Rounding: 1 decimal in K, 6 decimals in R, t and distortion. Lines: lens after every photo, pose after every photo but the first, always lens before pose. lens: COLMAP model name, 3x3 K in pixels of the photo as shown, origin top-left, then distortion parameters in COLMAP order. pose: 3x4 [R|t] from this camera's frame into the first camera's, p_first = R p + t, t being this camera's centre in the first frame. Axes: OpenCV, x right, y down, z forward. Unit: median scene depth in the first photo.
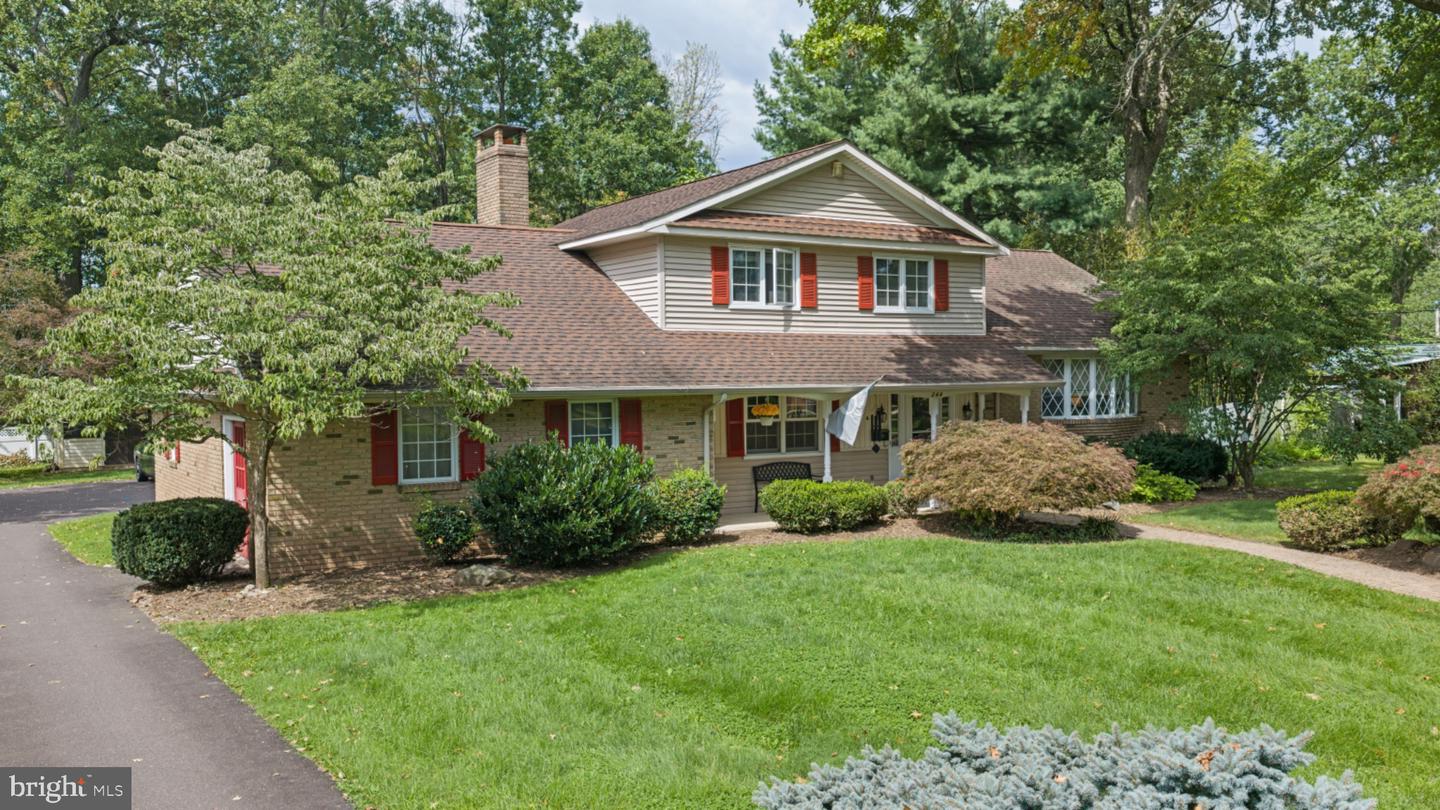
lens RADIAL K [[1207.5, 0, 686.4], [0, 1207.5, 408.5], [0, 0, 1]] dist [0.053897, -0.001183]
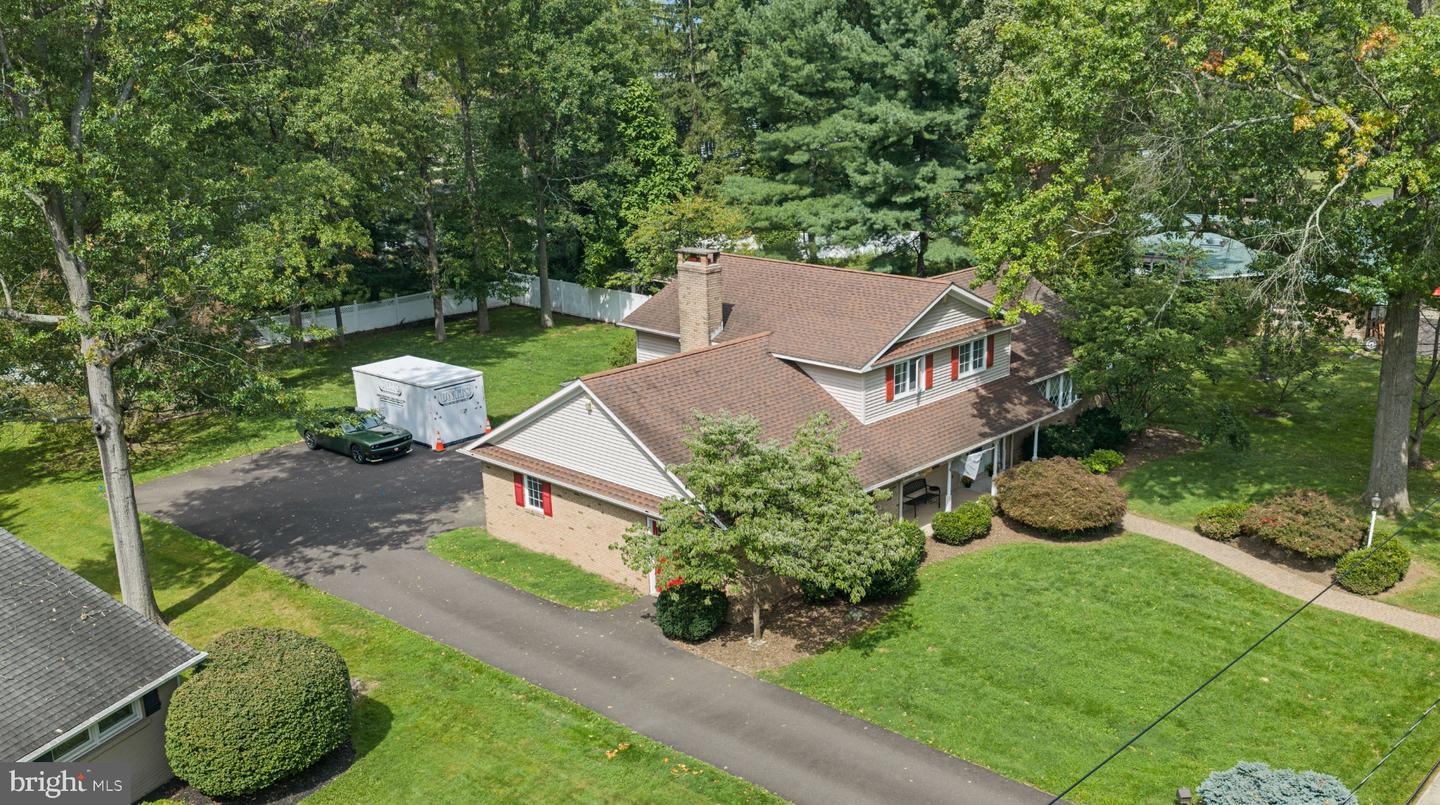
lens RADIAL K [[1391.3, 0, 720.0], [0, 1391.3, 402.5], [0, 0, 1]] dist [0.035151, -0.012793]
pose [[0.964999, -0.073931, 0.251618, -0.639821], [0.012510, 0.971326, 0.237421, -0.511075], [-0.261956, -0.225964, 0.938253, -0.678029]]
